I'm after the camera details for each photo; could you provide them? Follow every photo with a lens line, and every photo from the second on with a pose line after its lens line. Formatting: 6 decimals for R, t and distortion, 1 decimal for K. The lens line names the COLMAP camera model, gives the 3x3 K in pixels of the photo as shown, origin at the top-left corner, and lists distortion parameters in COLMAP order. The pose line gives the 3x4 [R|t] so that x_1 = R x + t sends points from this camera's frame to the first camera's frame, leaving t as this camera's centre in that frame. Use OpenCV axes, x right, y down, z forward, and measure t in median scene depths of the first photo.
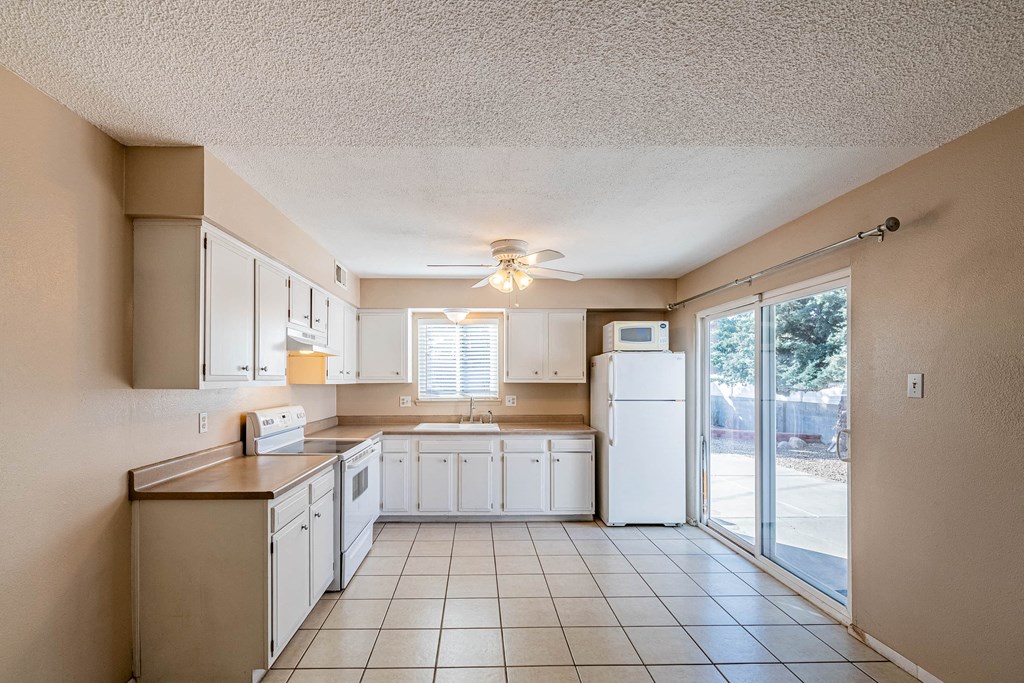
lens RADIAL K [[451.8, 0, 481.0], [0, 451.8, 379.8], [0, 0, 1]] dist [-0.000458, 0.000080]
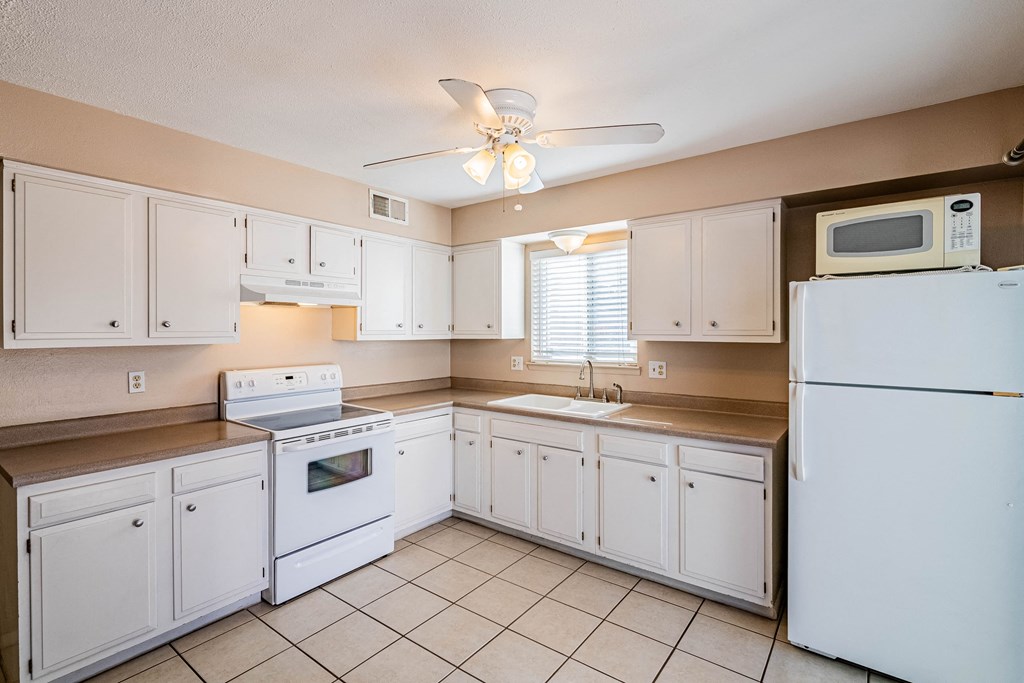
lens RADIAL K [[474.4, 0, 497.7], [0, 474.4, 332.3], [0, 0, 1]] dist [0.003342, -0.000298]
pose [[0.780549, 0.003056, -0.625087, 0.342563], [-0.001360, 0.999994, 0.003190, -0.007334], [0.625093, -0.001640, 0.780549, 0.406811]]
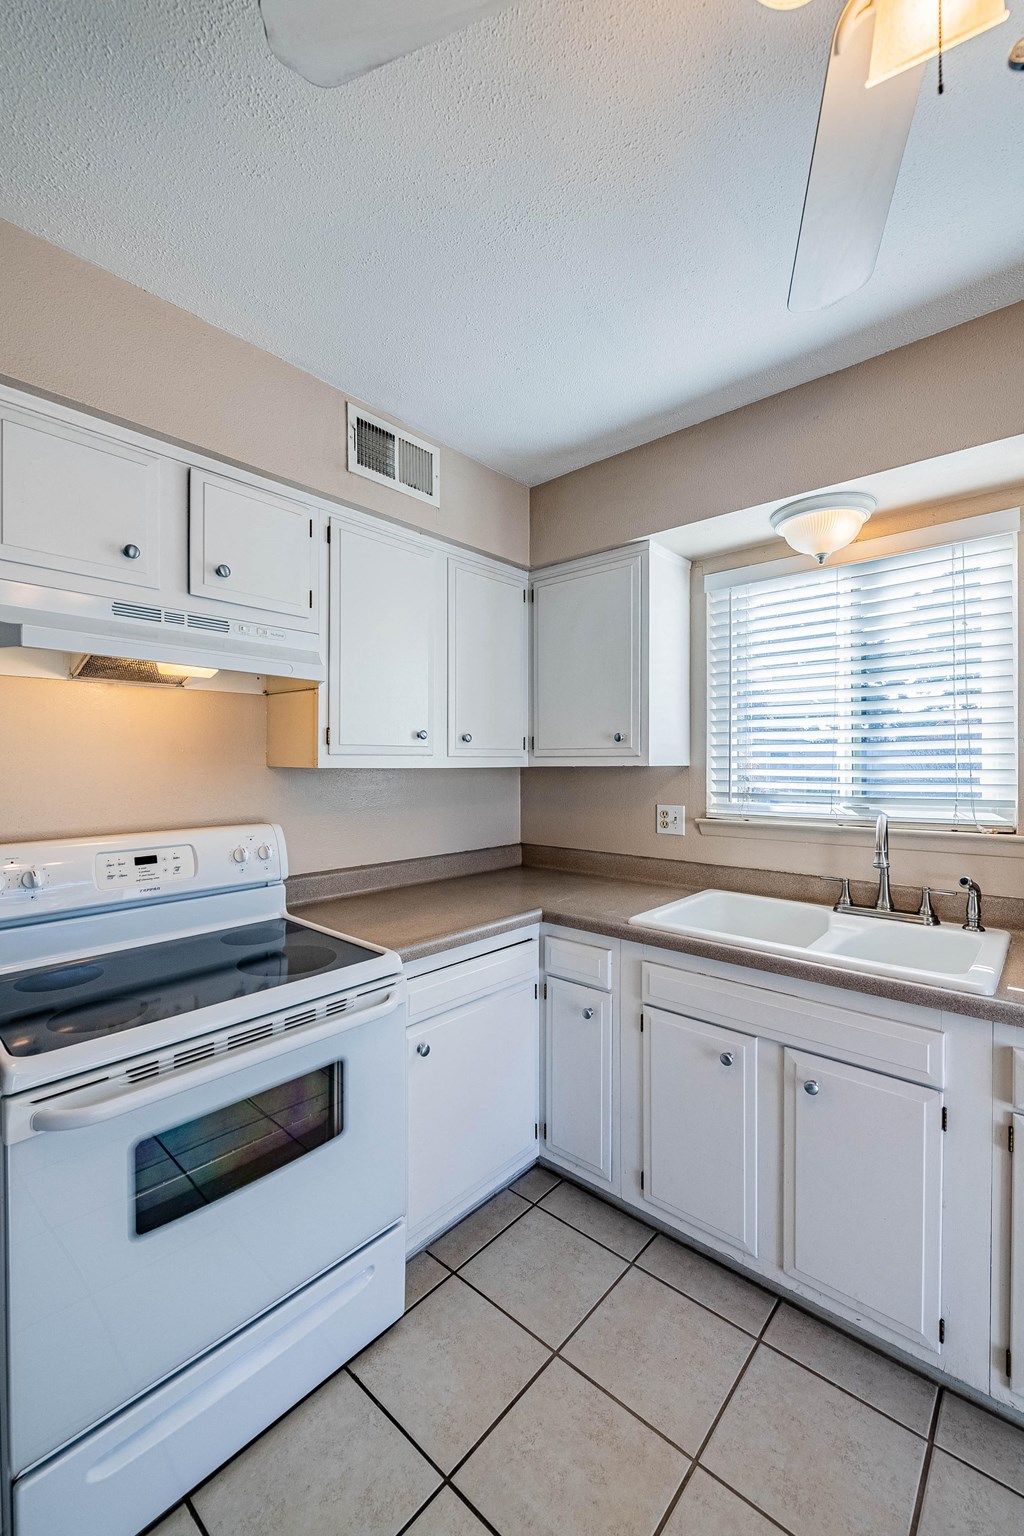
lens RADIAL K [[616.1, 0, 506.9], [0, 616.1, 766.1], [0, 0, 1]] dist [0.001955, -0.001740]
pose [[0.735908, 0.004356, -0.677068, 0.069280], [-0.001153, 0.999986, 0.005180, 0.004671], [0.677081, -0.003031, 0.735902, 0.636105]]
